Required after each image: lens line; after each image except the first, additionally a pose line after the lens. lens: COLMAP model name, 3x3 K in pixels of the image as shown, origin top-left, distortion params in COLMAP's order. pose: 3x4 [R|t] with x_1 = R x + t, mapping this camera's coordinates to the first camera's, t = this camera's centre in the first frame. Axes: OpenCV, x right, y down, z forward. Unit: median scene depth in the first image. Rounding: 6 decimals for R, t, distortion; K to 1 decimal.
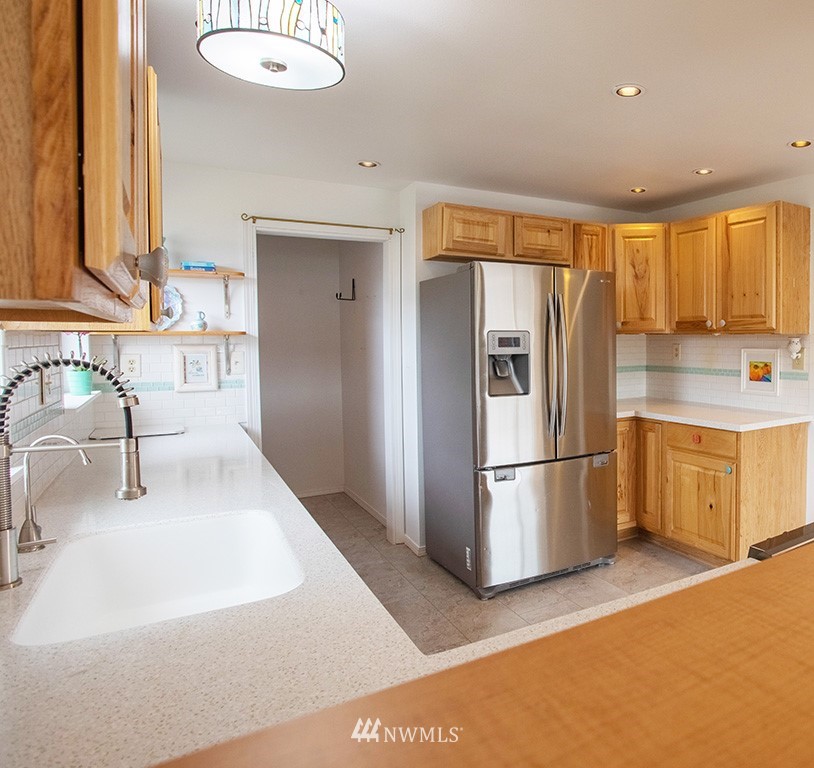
lens RADIAL K [[696.3, 0, 406.8], [0, 696.3, 368.0], [0, 0, 1]] dist [-0.058113, -0.000714]
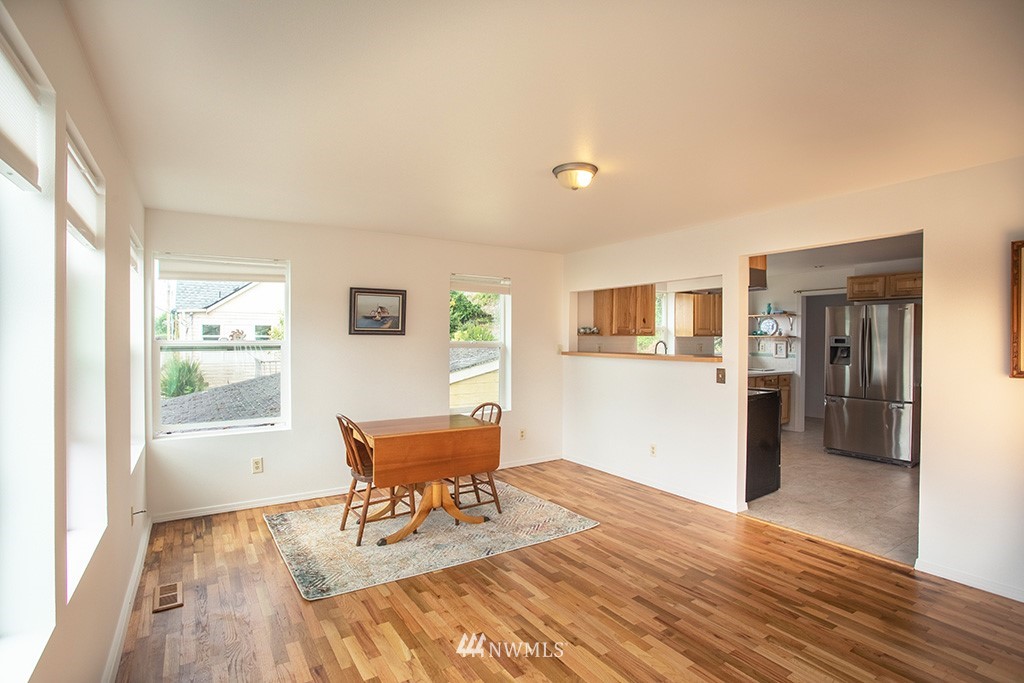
lens RADIAL K [[500.5, 0, 517.2], [0, 500.5, 340.9], [0, 0, 1]] dist [-0.044872, 0.001147]
pose [[-0.013291, 0.012467, -0.999834, 1.561486], [-0.039088, 0.999152, 0.012978, -0.016768], [0.999147, 0.039254, -0.012792, -0.005530]]
